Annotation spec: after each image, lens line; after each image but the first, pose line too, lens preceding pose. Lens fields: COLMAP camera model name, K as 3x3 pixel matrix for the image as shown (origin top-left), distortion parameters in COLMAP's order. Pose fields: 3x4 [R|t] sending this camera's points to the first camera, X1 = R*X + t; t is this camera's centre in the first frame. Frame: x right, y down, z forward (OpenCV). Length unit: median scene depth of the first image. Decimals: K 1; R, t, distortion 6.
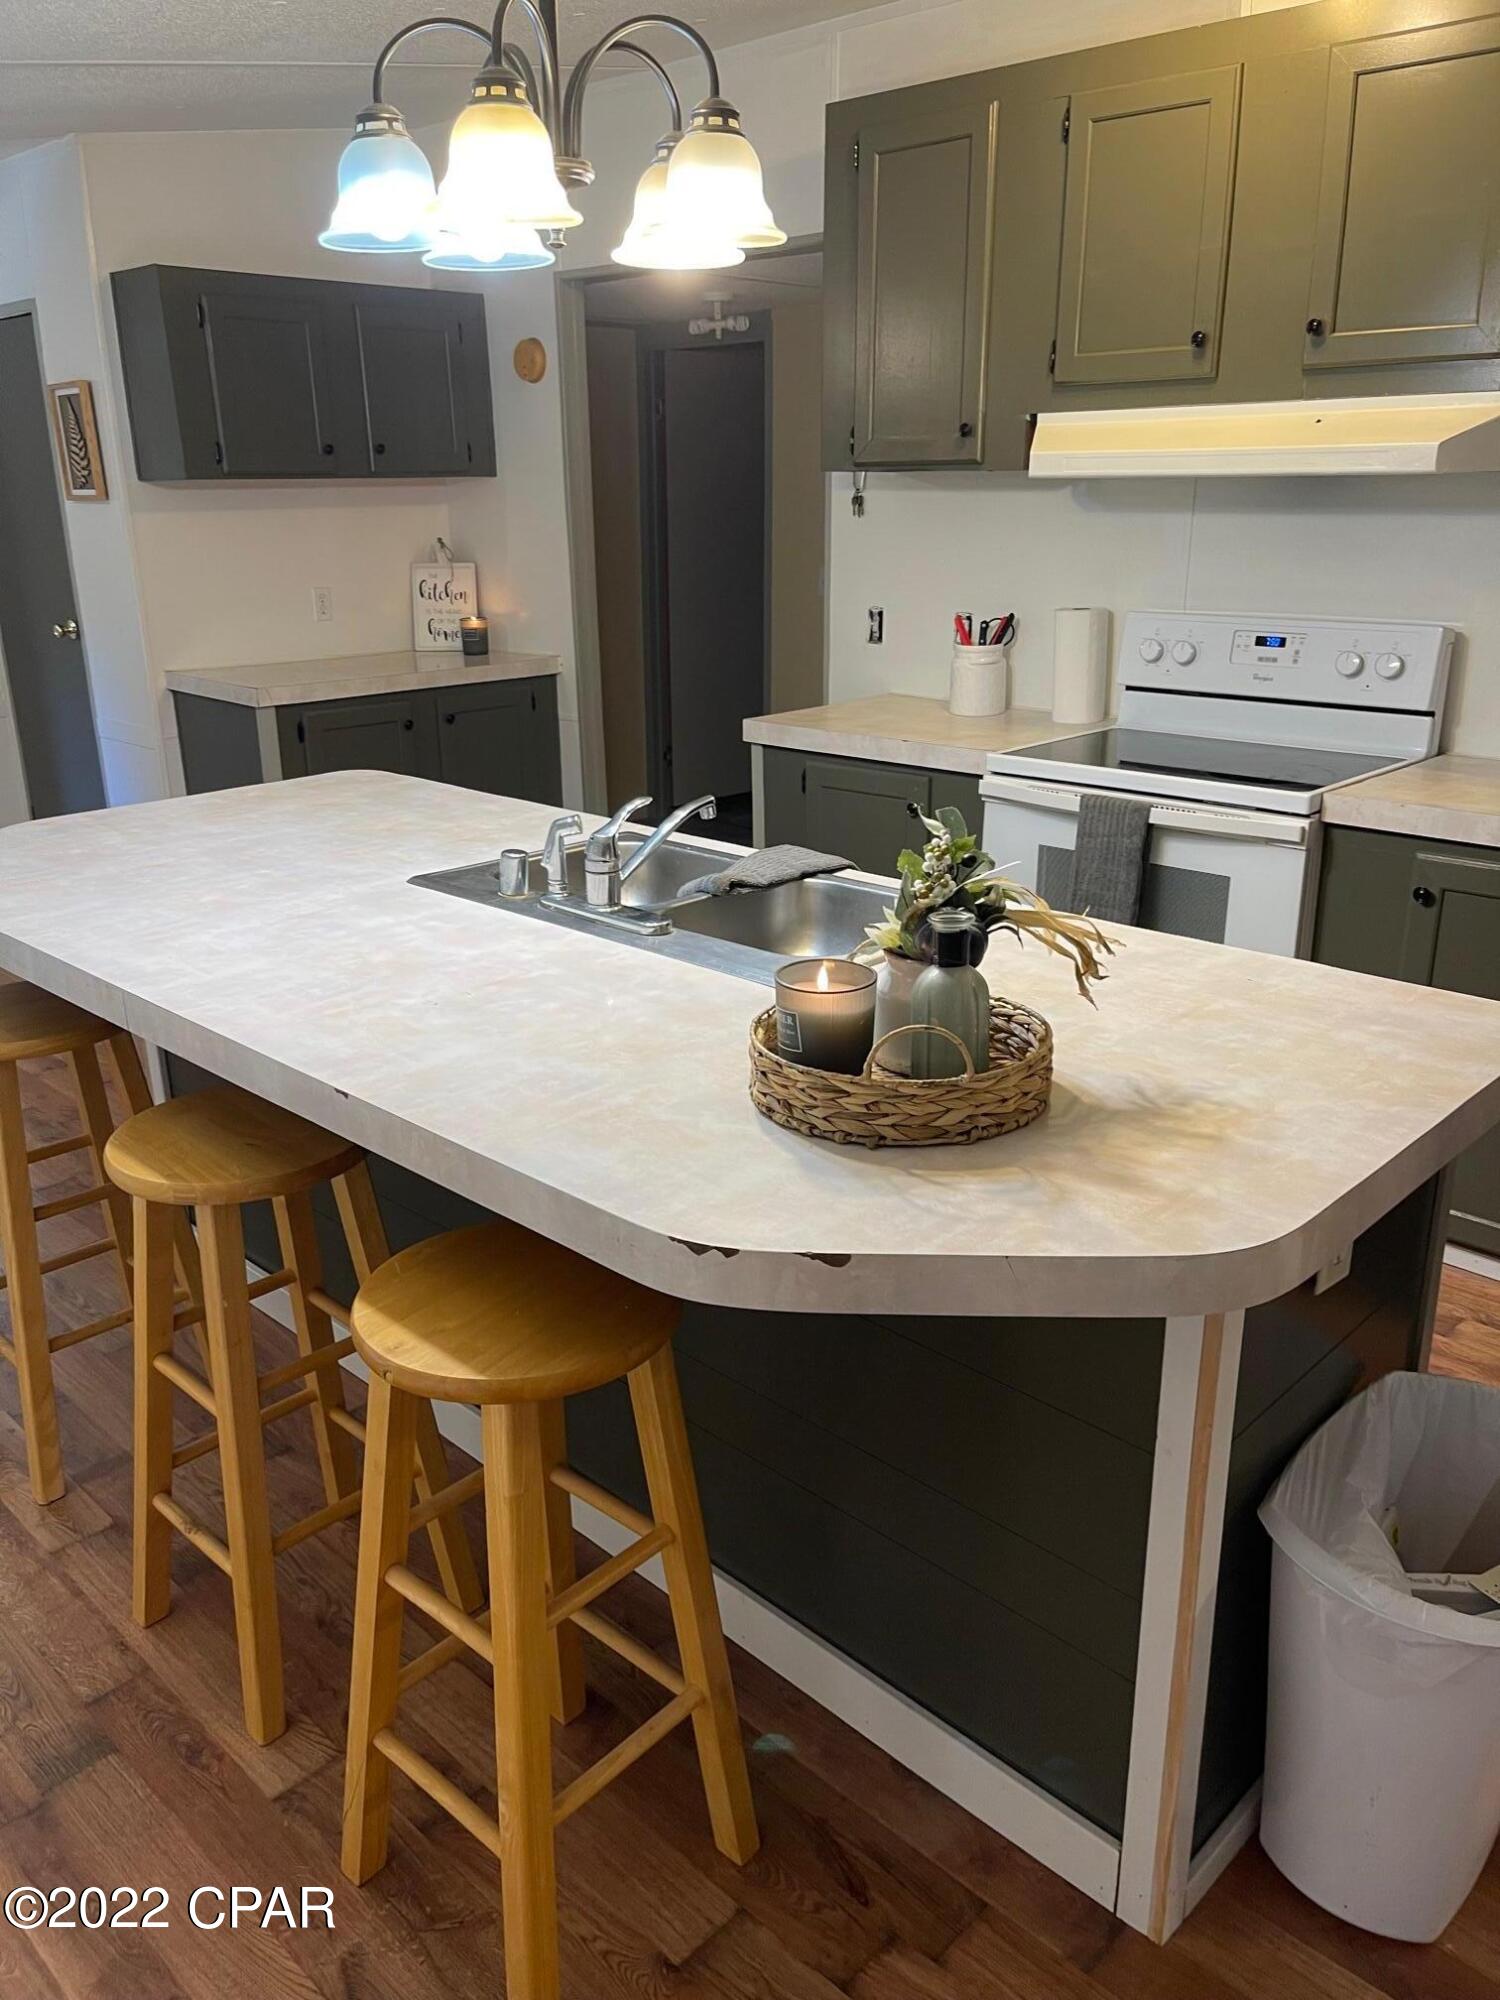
lens RADIAL K [[1513.6, 0, 735.8], [0, 1513.6, 1001.4], [0, 0, 1]] dist [0.056576, -0.068494]
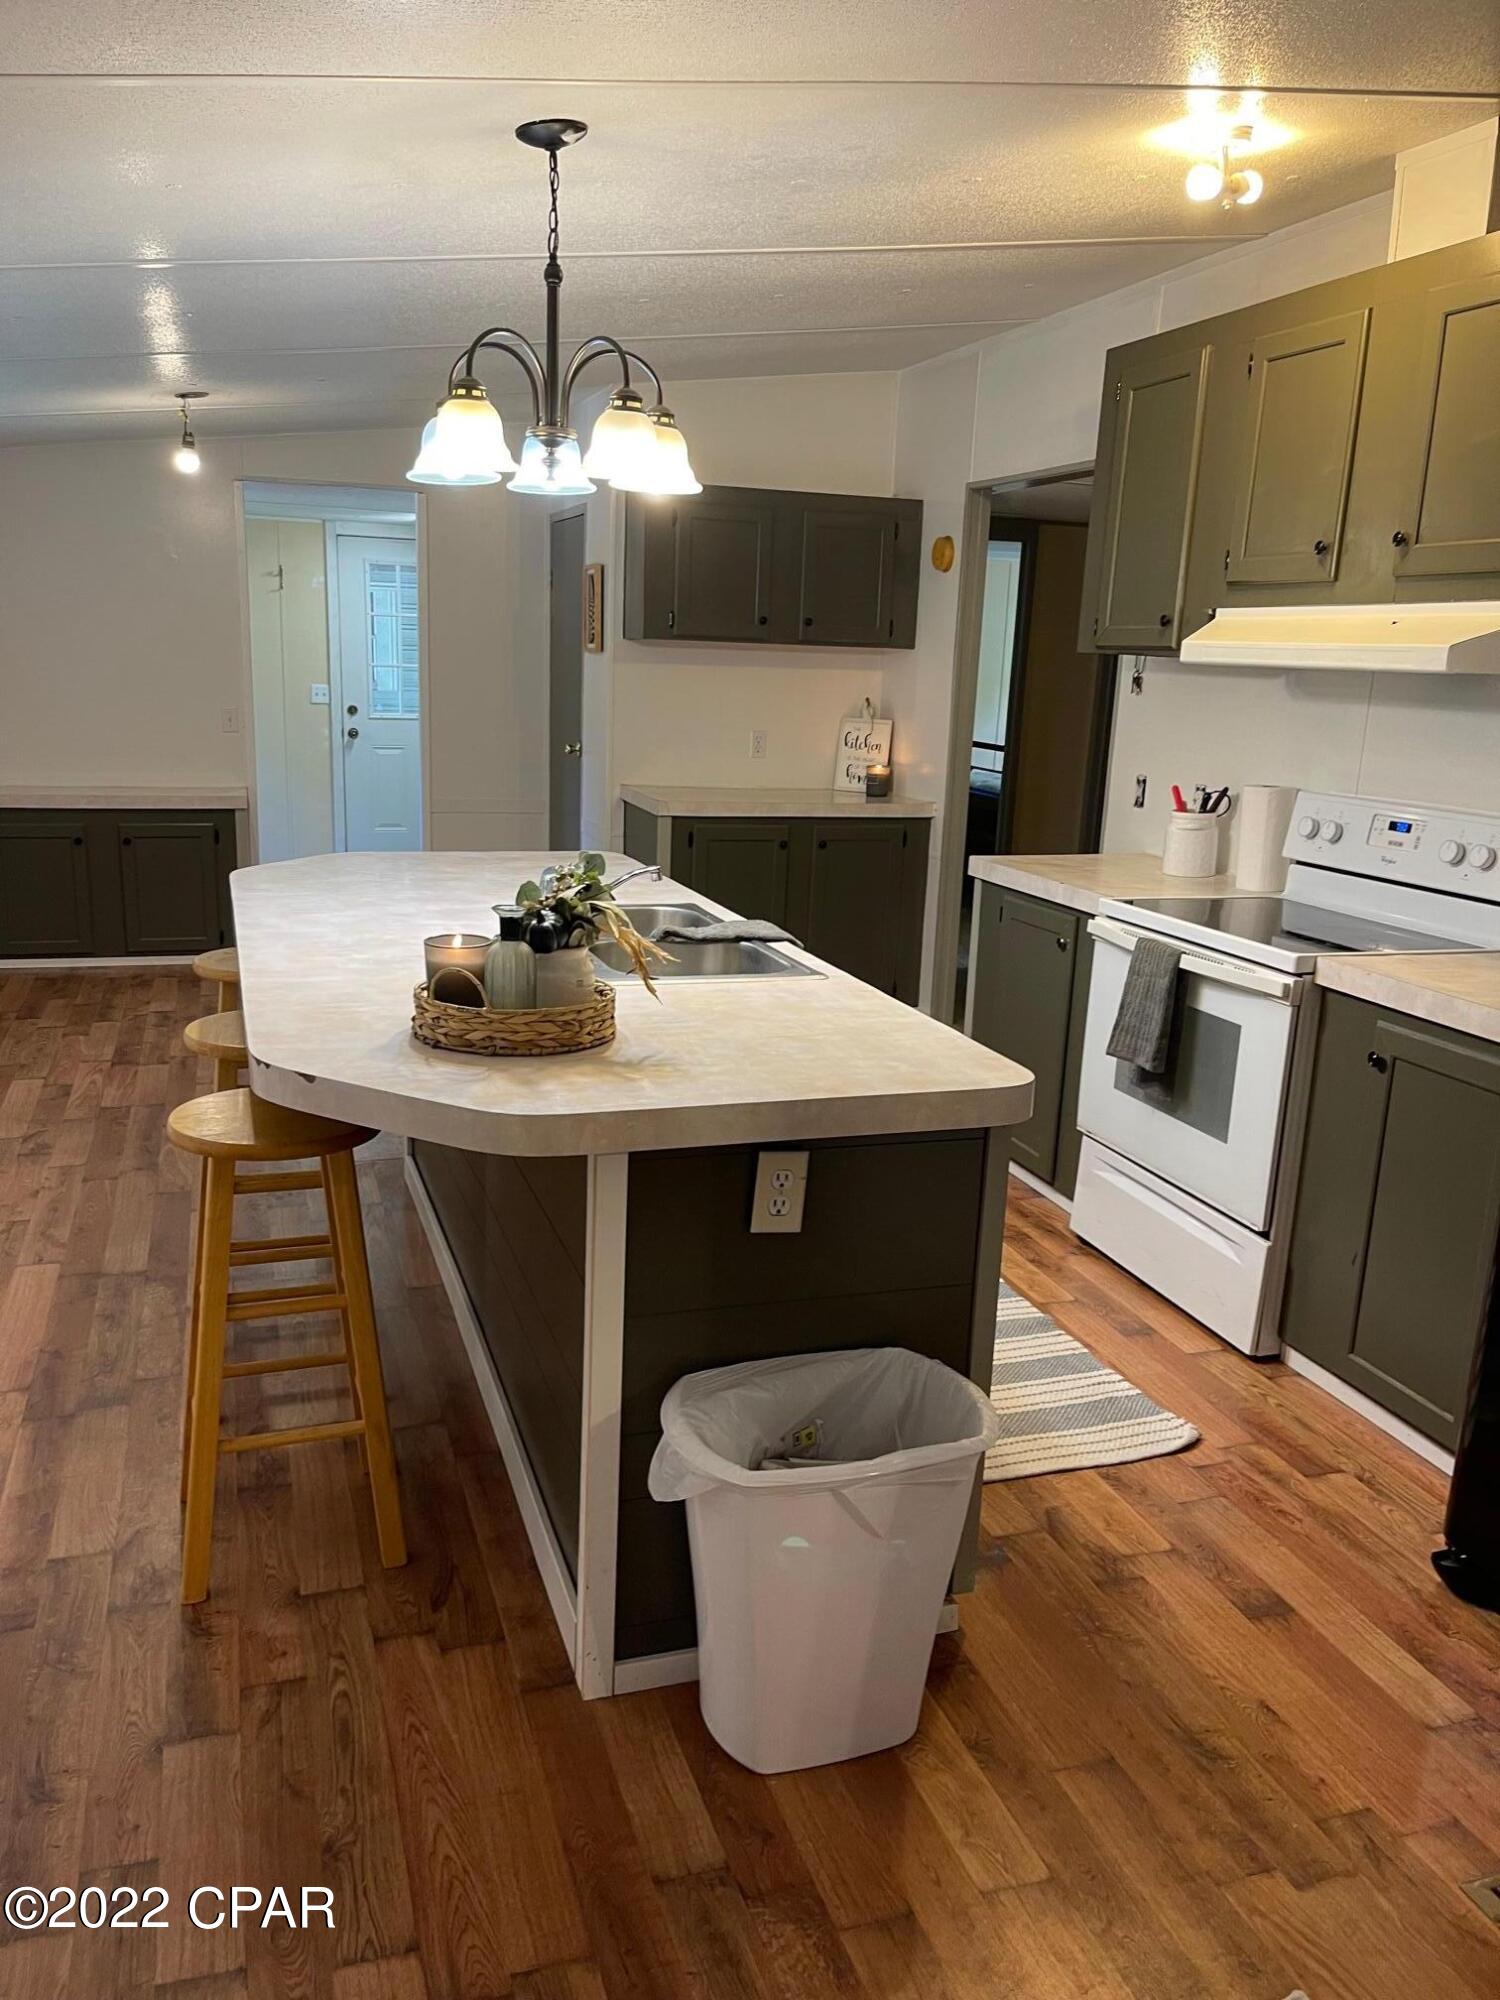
lens RADIAL K [[1513.6, 0, 728.5], [0, 1513.6, 1013.2], [0, 0, 1]] dist [0.056576, -0.068494]
pose [[0.887063, 0.151865, -0.435955, 0.626158], [-0.195889, 0.978935, -0.057574, 0.056848], [0.418028, 0.136471, 0.898125, -0.163290]]
